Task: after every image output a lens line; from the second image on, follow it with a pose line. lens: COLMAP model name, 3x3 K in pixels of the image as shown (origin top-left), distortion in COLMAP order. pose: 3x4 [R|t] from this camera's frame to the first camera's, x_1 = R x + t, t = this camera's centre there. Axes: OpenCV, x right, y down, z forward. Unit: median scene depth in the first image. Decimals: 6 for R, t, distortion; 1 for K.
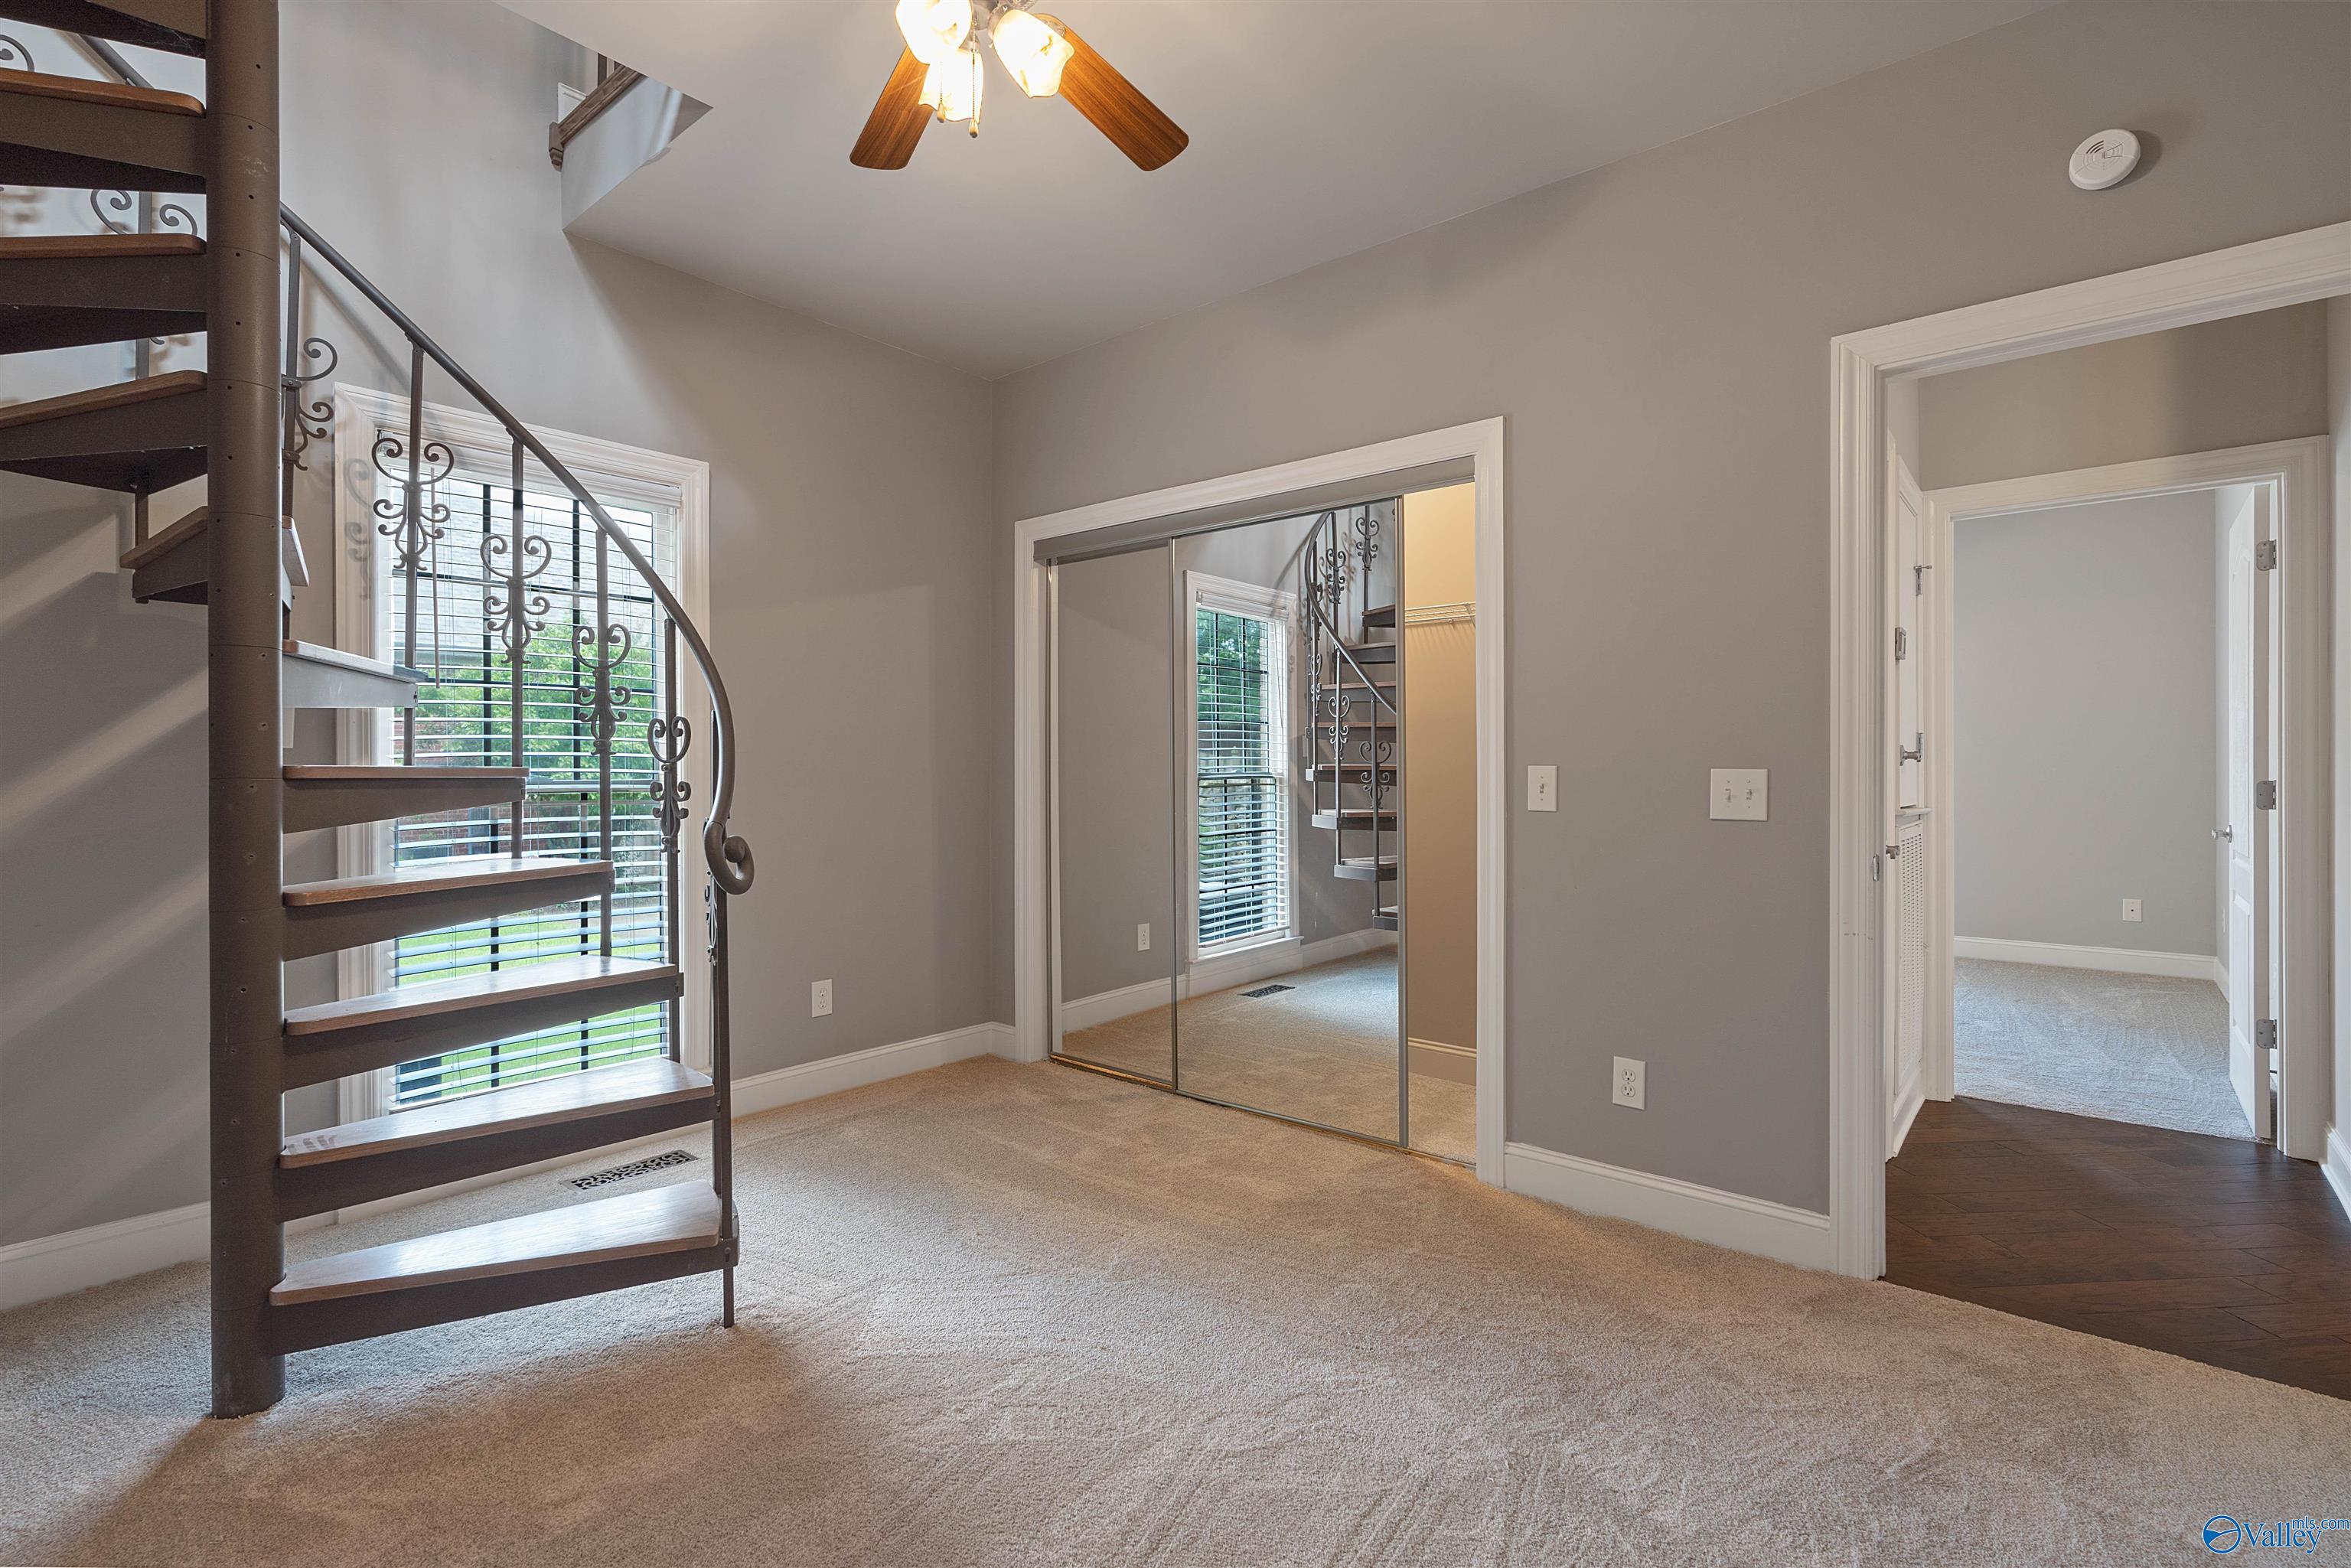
lens RADIAL K [[1076.5, 0, 1171.1], [0, 1076.5, 787.2], [0, 0, 1]] dist [-0.001774, 0.000828]
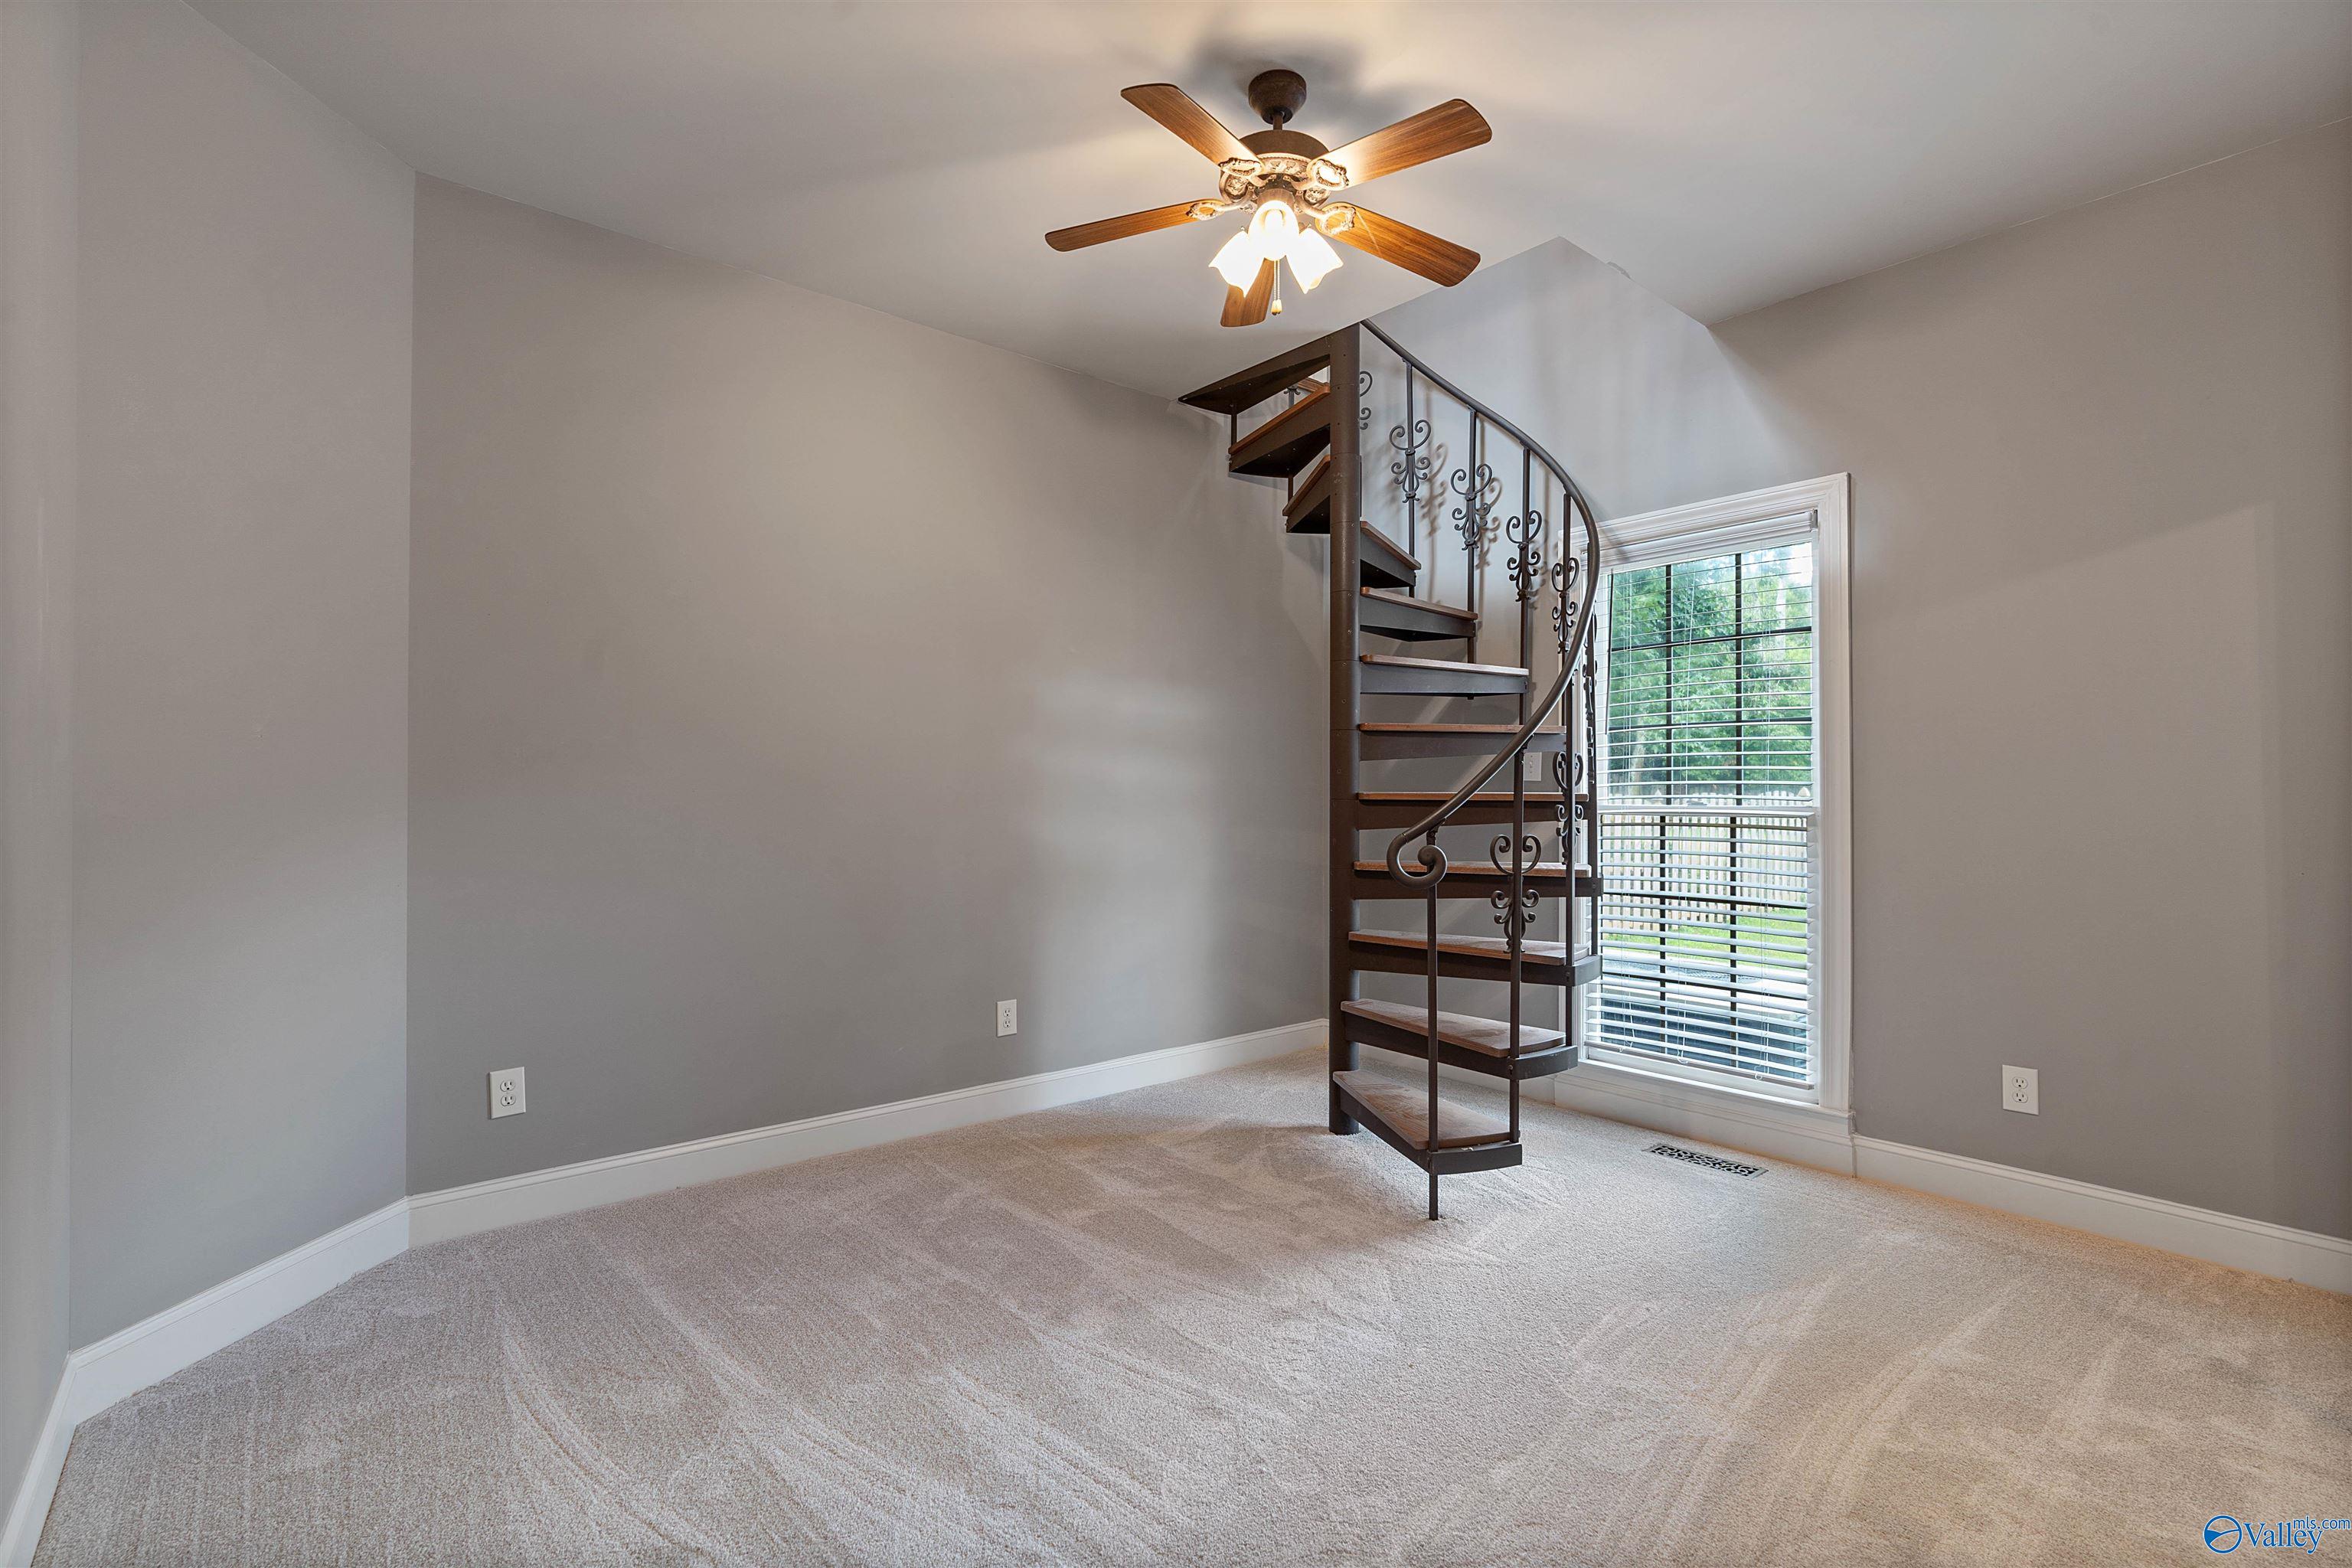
lens RADIAL K [[1077.0, 0, 1174.7], [0, 1077.0, 788.9], [0, 0, 1]] dist [-0.001774, 0.000828]
pose [[-0.179608, -0.009799, -0.983689, 0.653708], [-0.012370, 0.999894, -0.007702, -0.007916], [0.983660, 0.010785, -0.179711, 0.636379]]
